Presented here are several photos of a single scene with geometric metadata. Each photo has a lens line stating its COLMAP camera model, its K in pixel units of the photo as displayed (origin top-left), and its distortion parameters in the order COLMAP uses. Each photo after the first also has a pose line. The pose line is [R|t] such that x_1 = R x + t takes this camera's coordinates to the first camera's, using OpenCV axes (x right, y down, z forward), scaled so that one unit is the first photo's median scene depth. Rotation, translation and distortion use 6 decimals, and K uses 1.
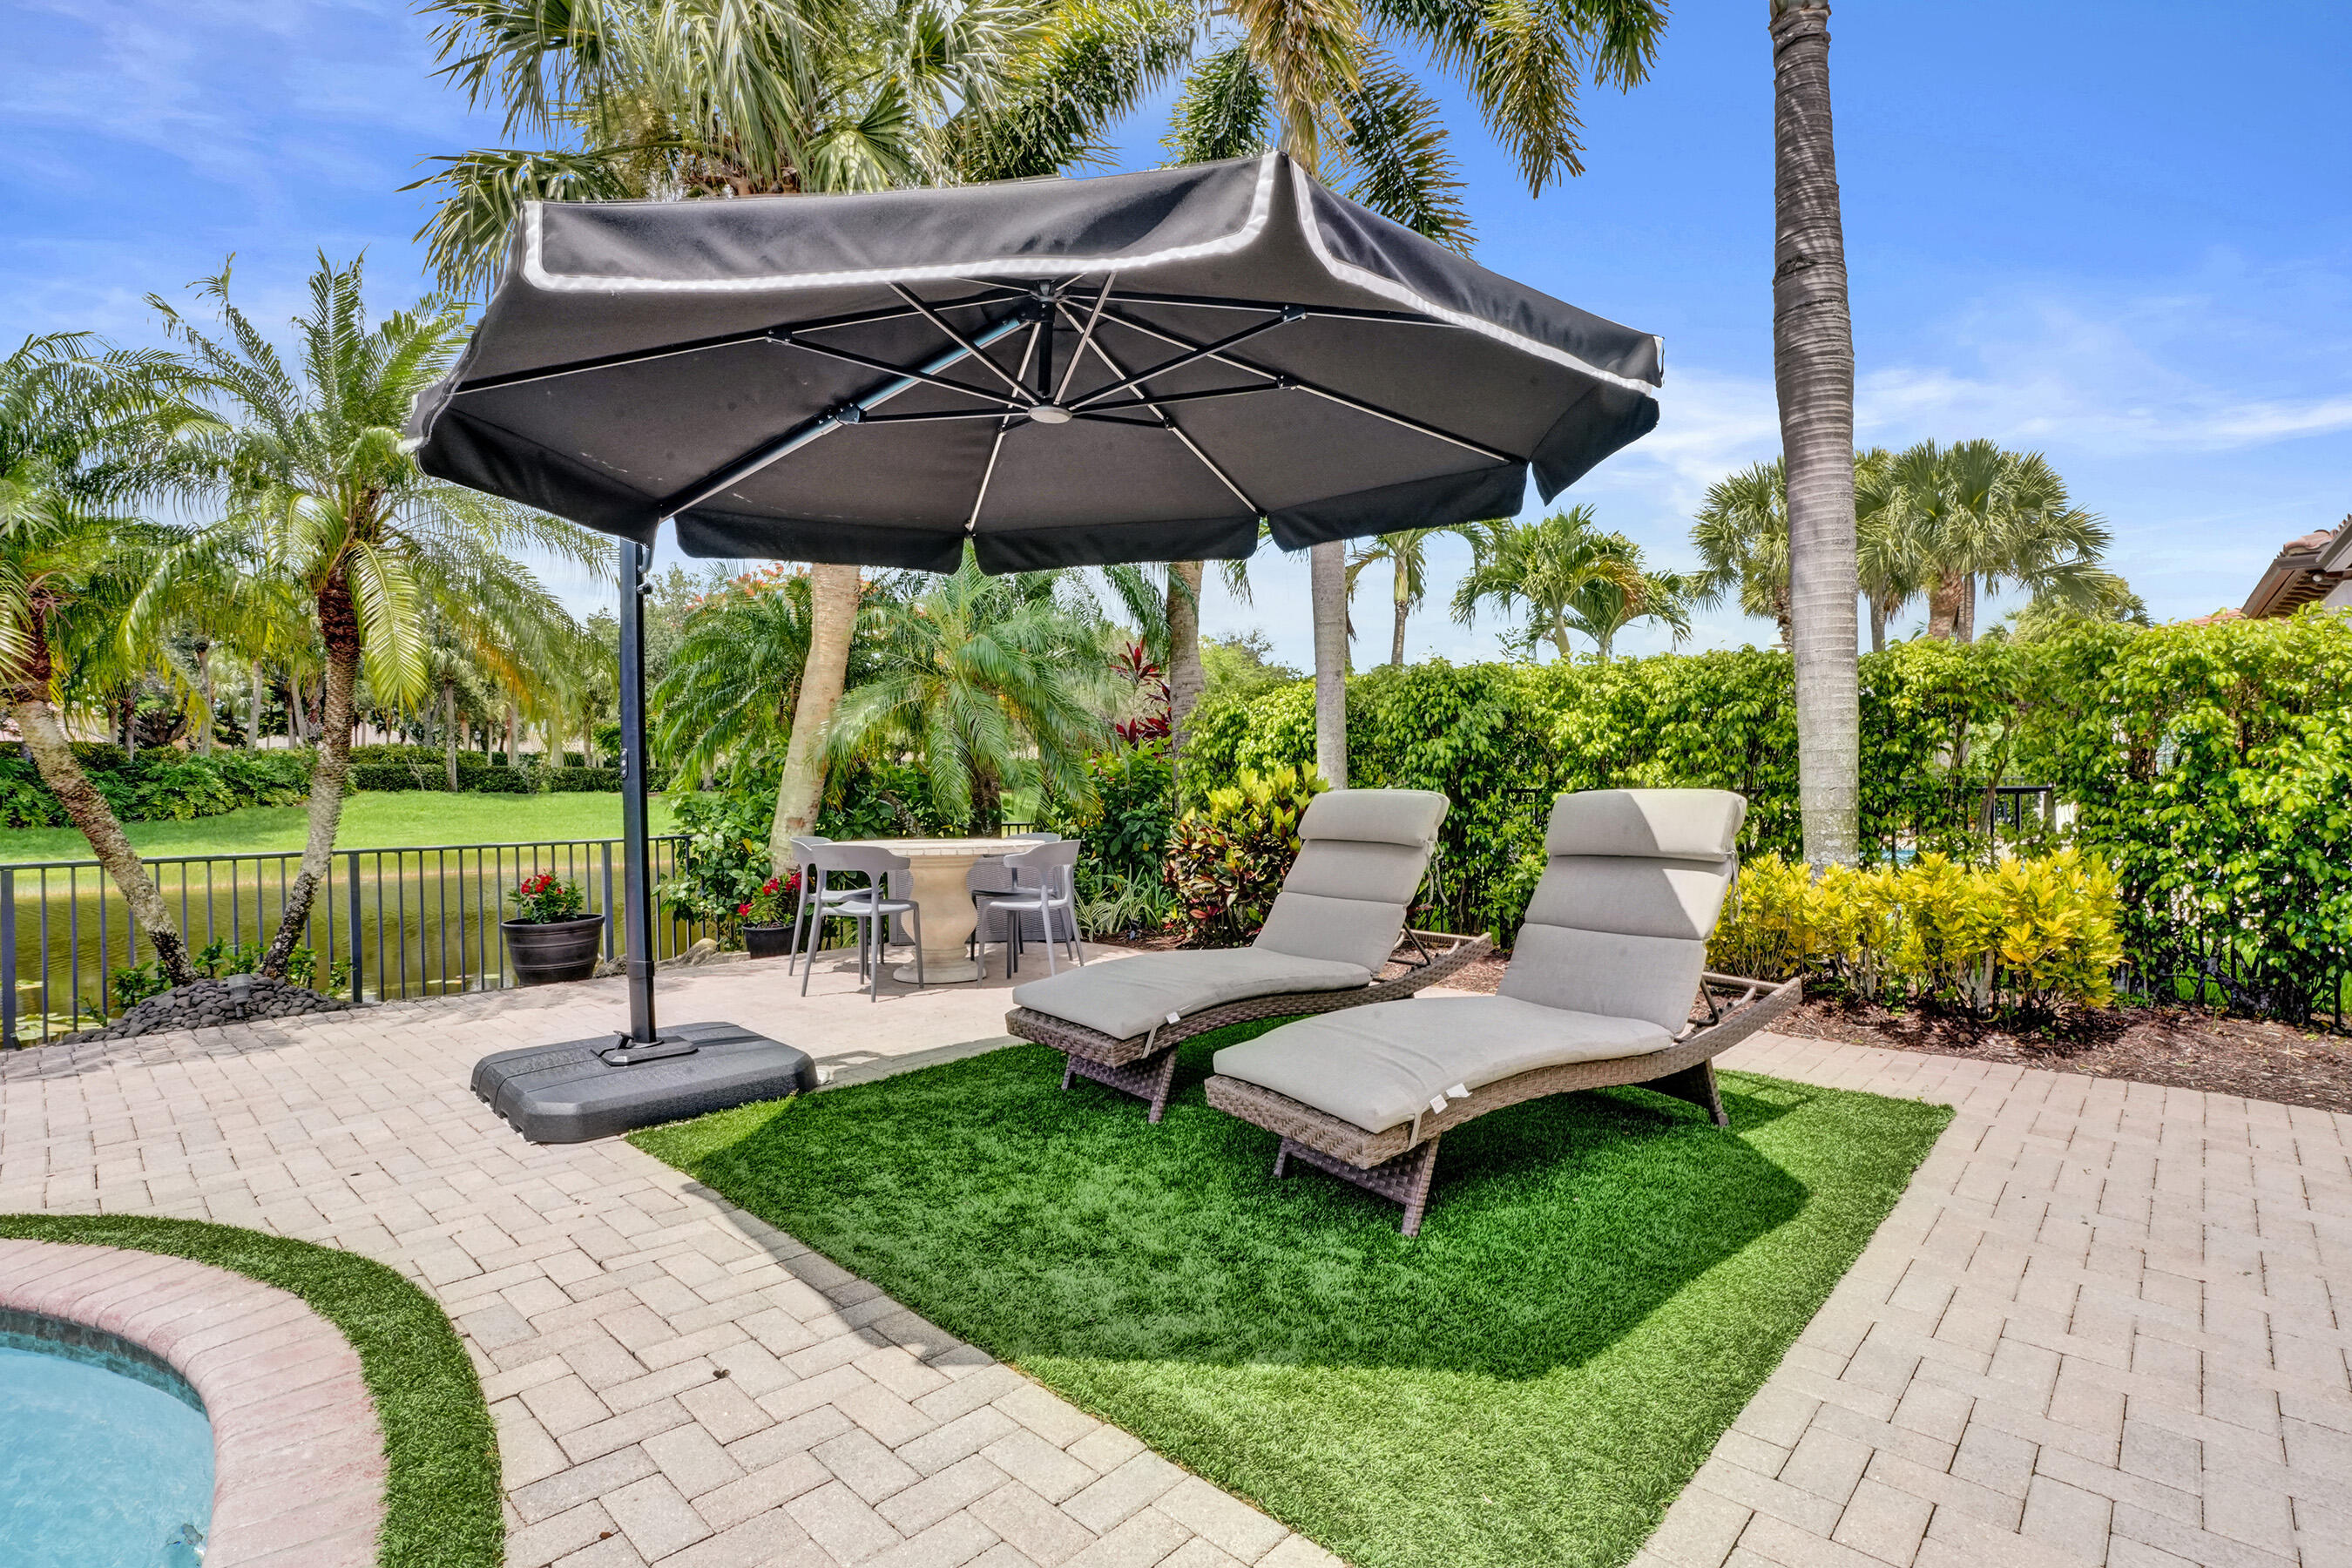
lens RADIAL K [[1148.5, 0, 1190.0], [0, 1148.5, 784.5], [0, 0, 1]] dist [-0.043969, 0.006208]
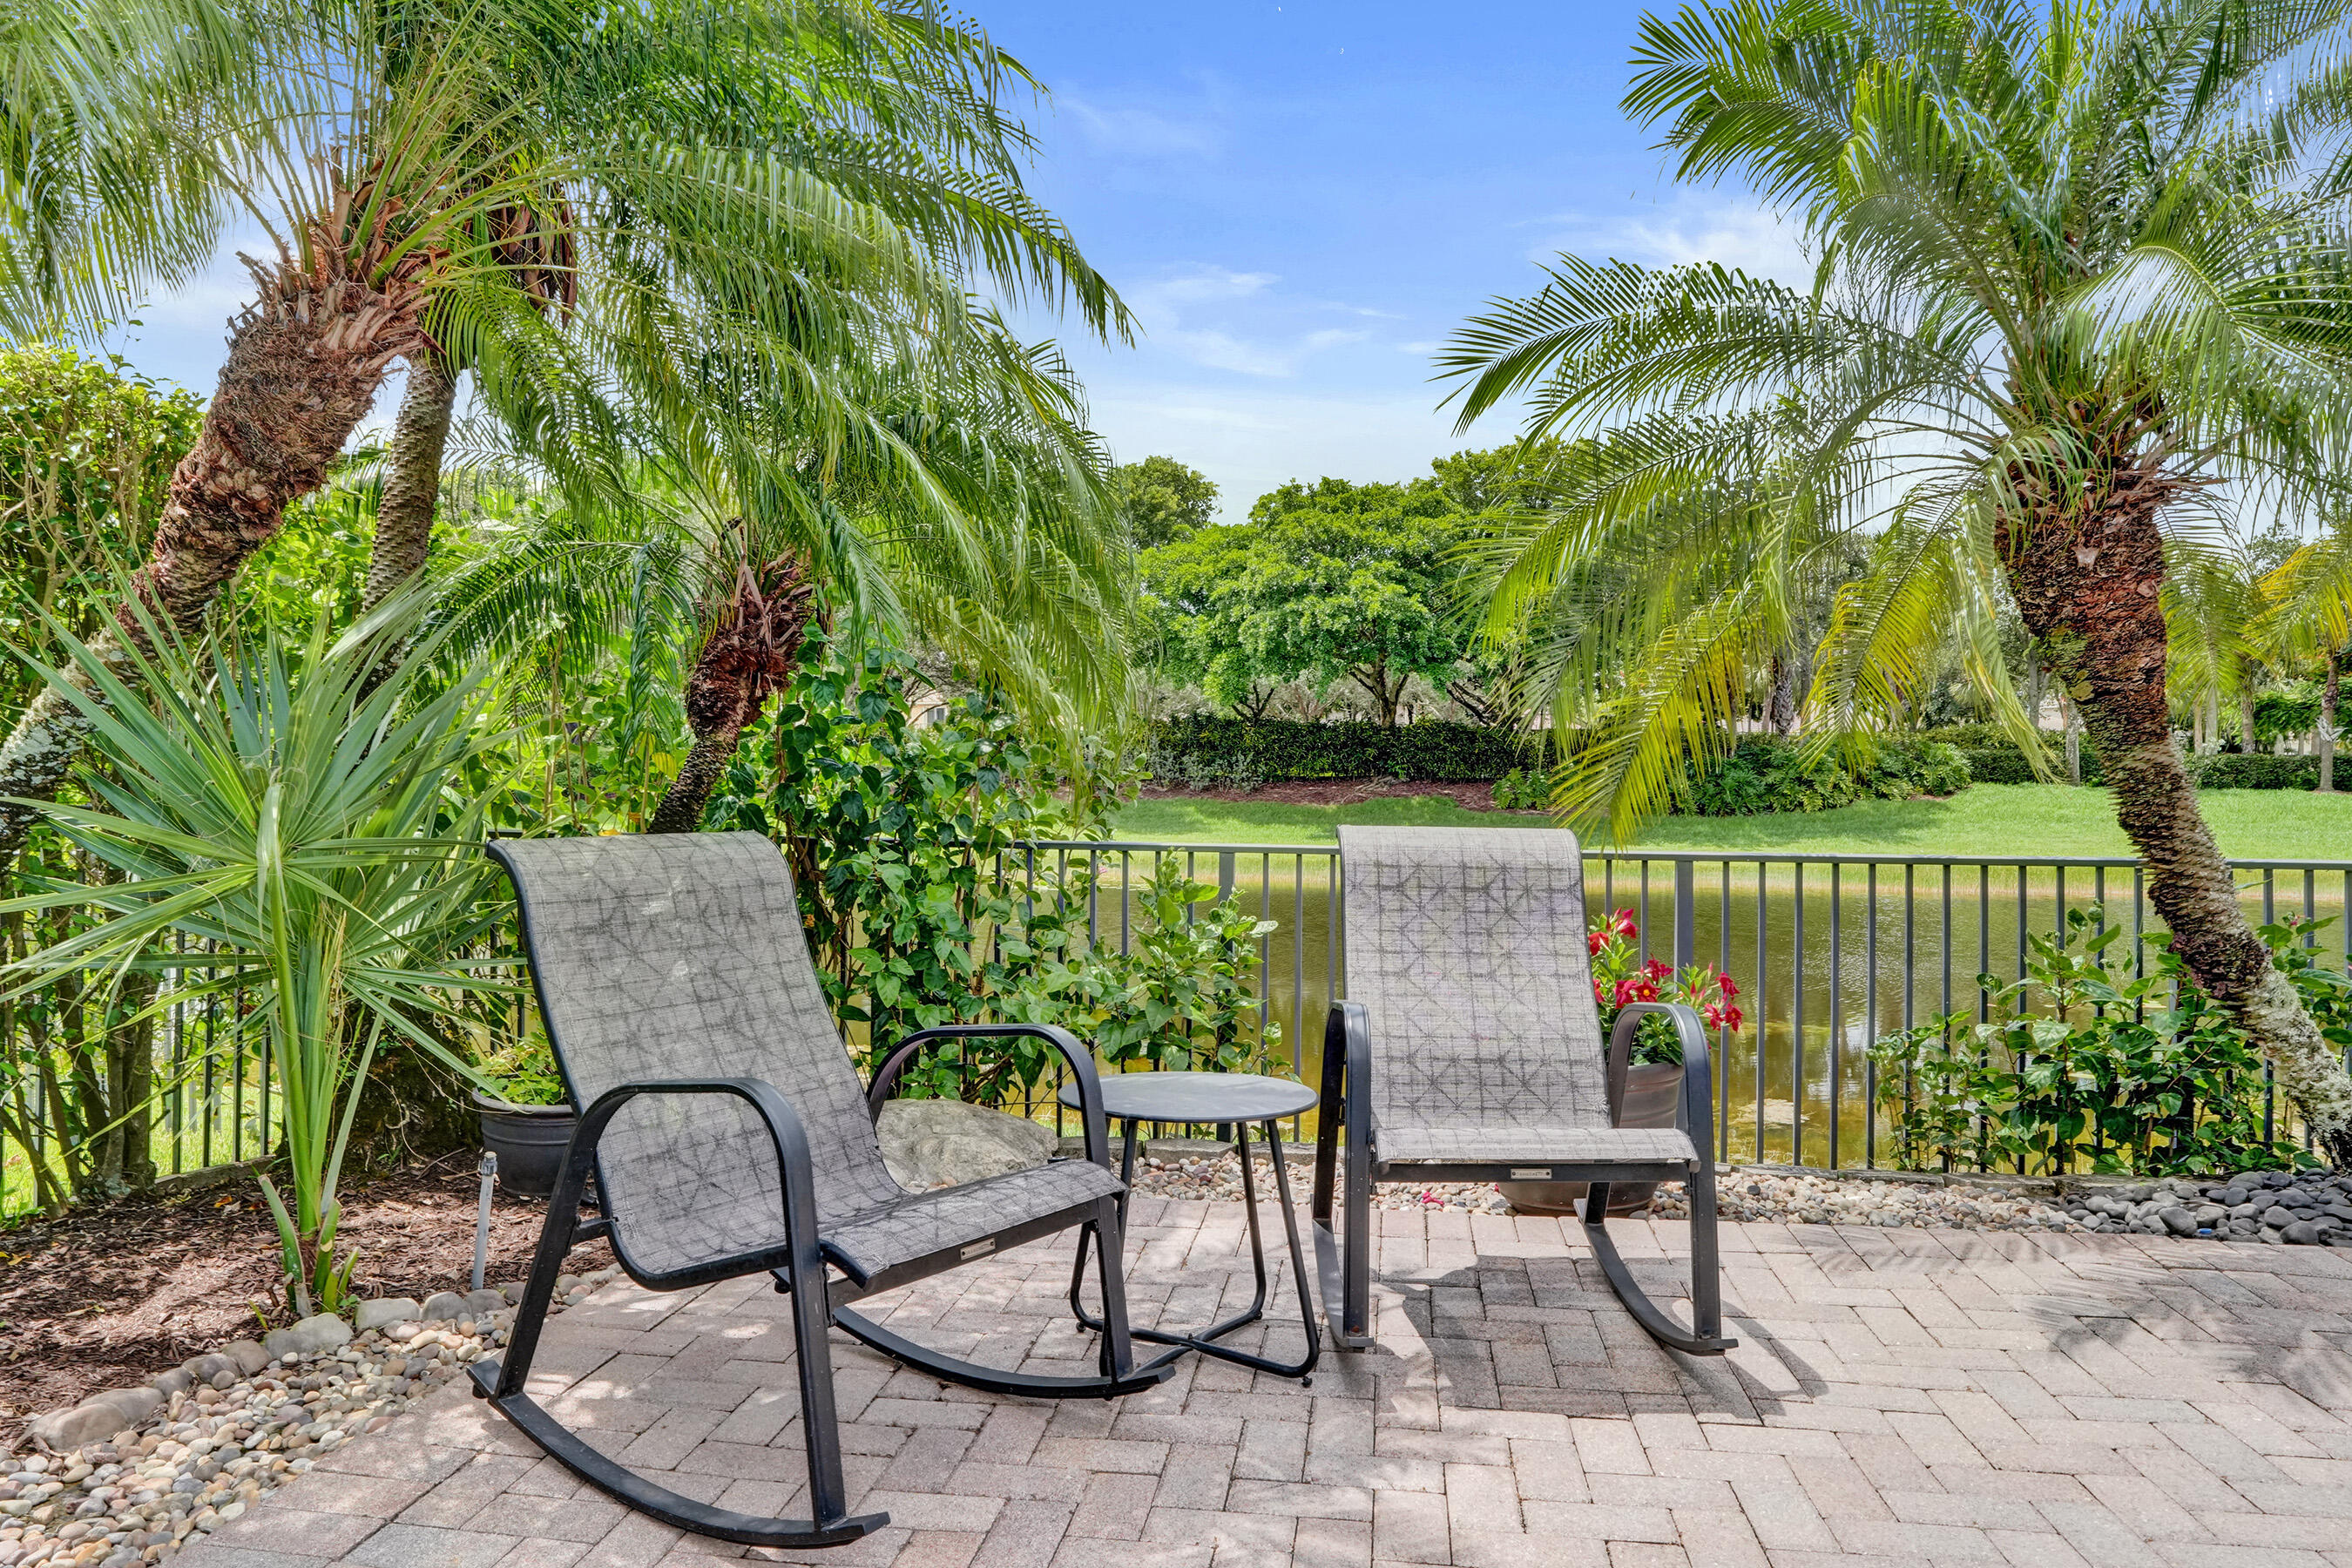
lens RADIAL K [[1524.0, 0, 1178.3], [0, 1524.0, 800.8], [0, 0, 1]] dist [-0.003702, -0.003653]
pose [[0.569086, 0.025799, -0.821873, -1.092063], [-0.015110, 0.999667, 0.020918, 0.027975], [0.822139, 0.000514, 0.569286, -0.577187]]
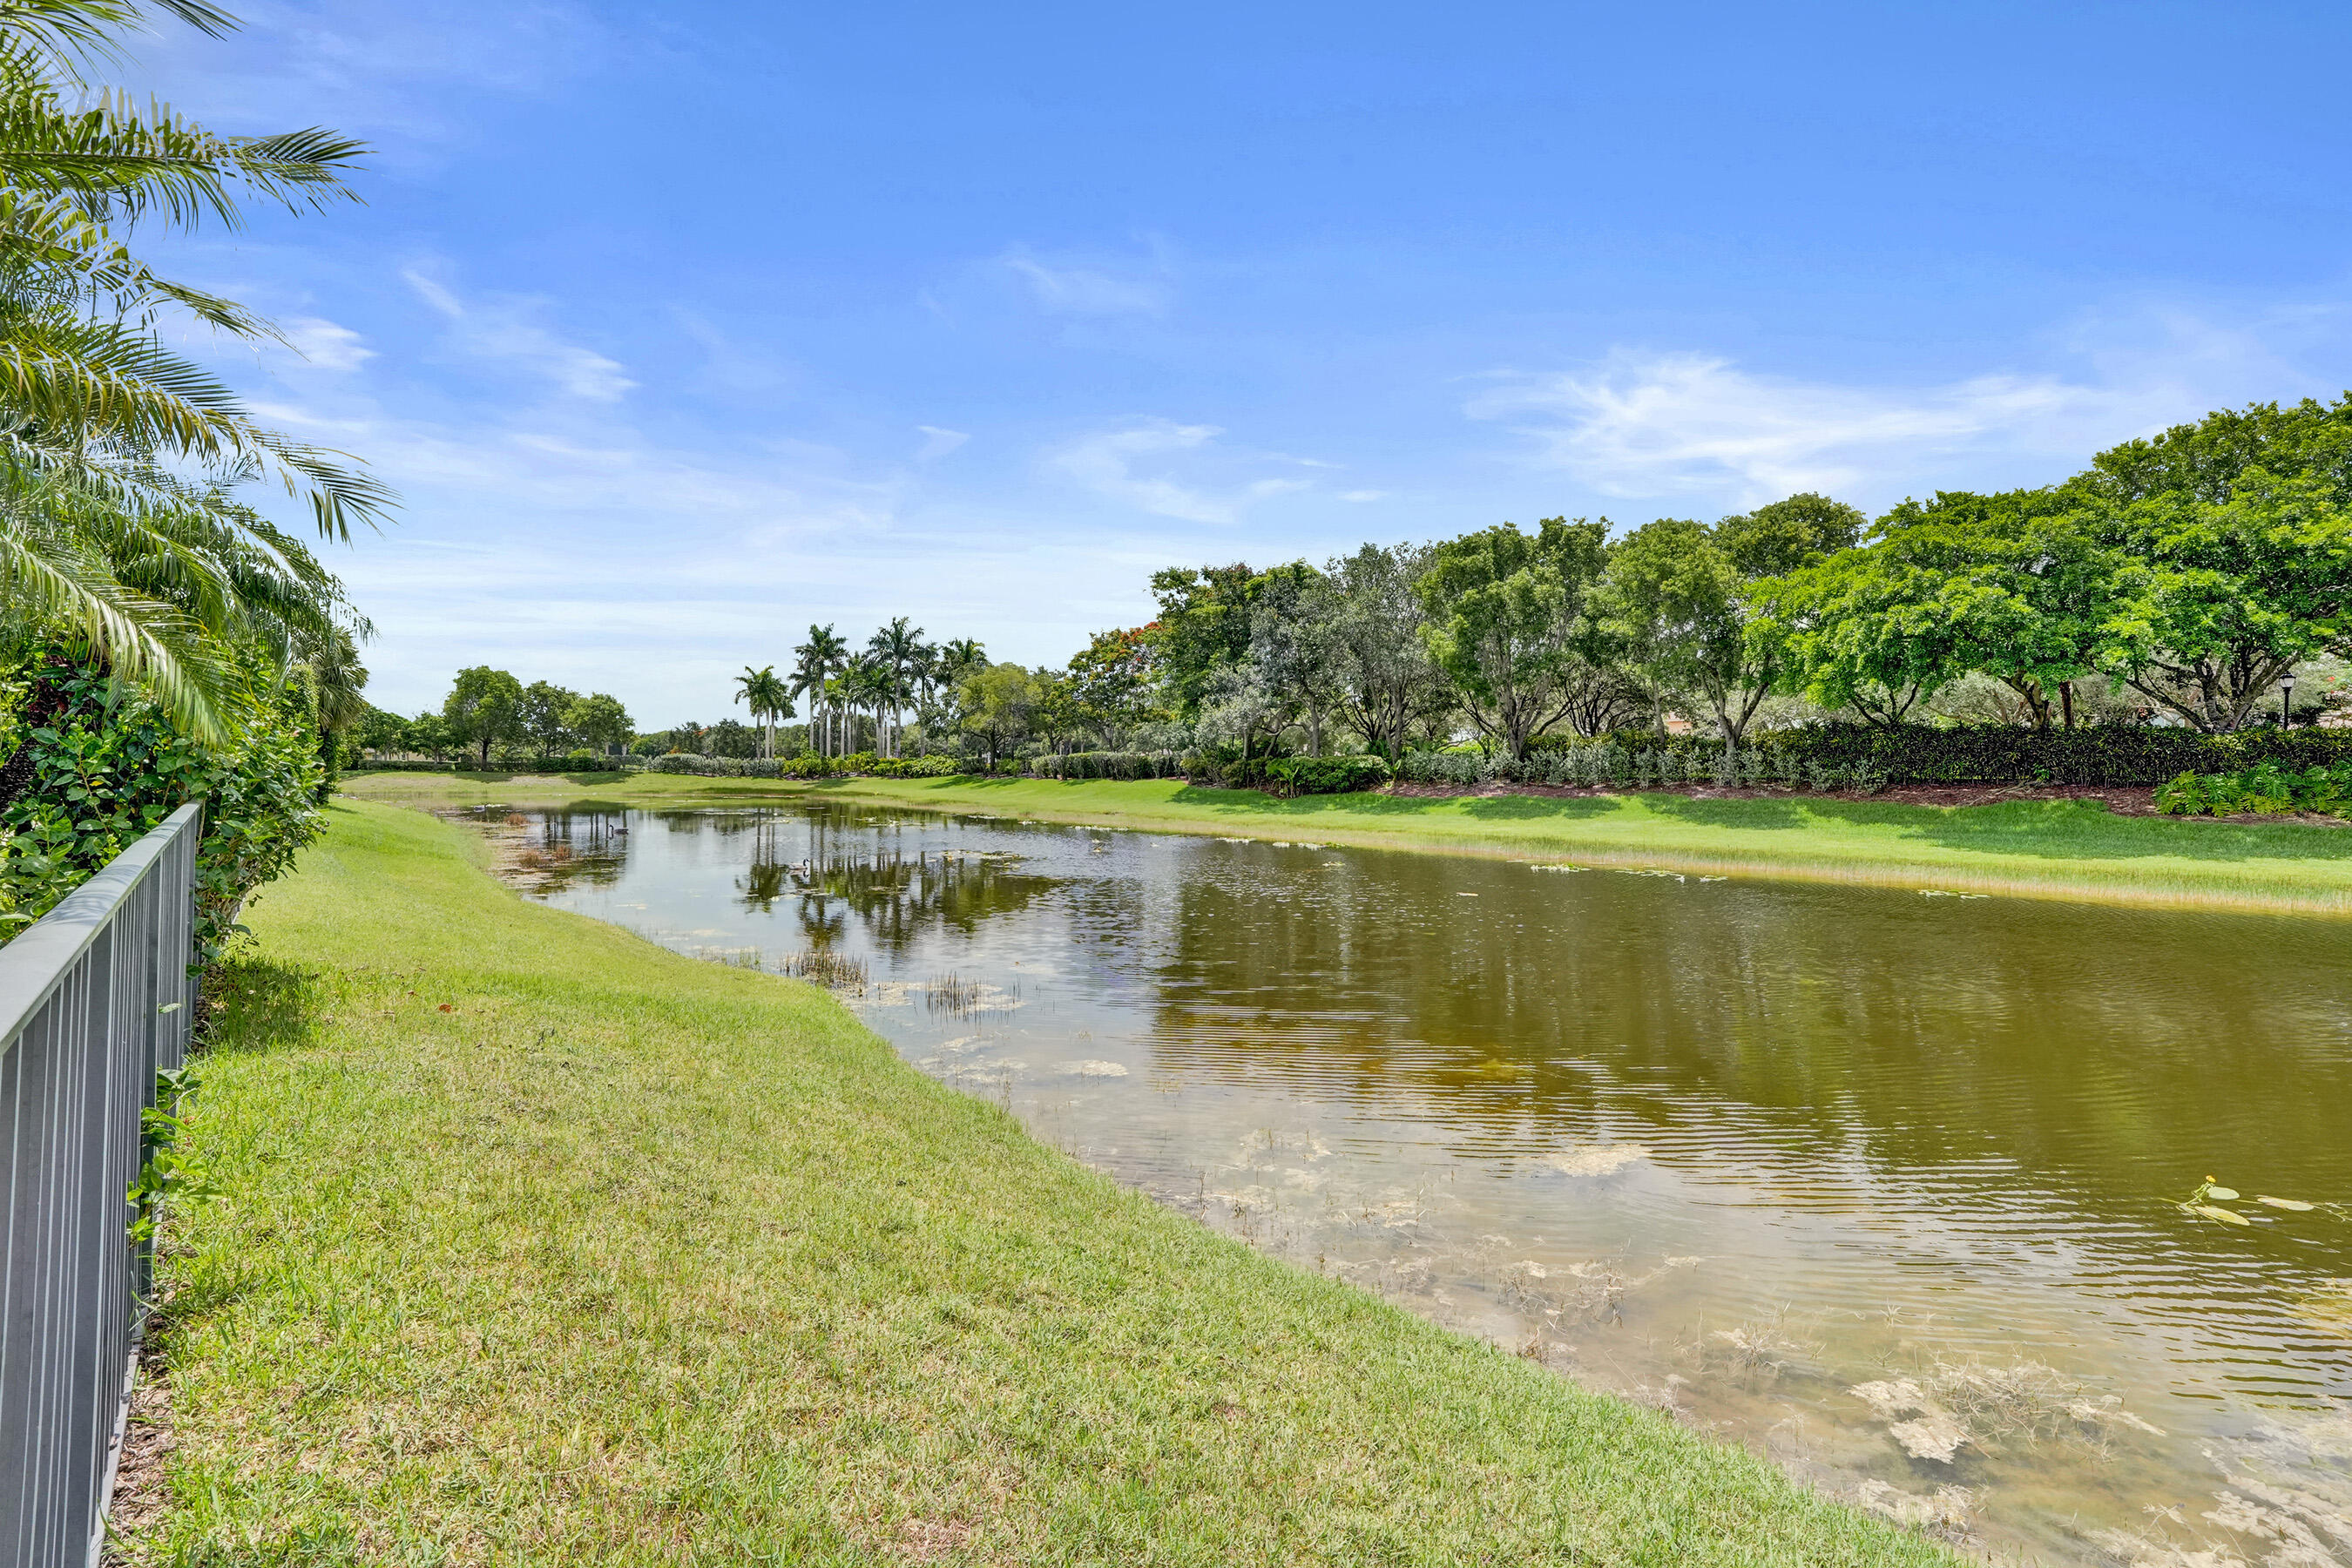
lens RADIAL K [[1105.0, 0, 1164.3], [0, 1105.0, 781.4], [0, 0, 1]] dist [-0.061340, 0.023777]
pose [[-0.076634, 0.018313, -0.996891, -1.065364], [-0.014465, 0.999706, 0.019477, 0.018418], [0.996954, 0.015913, -0.076347, 0.644923]]
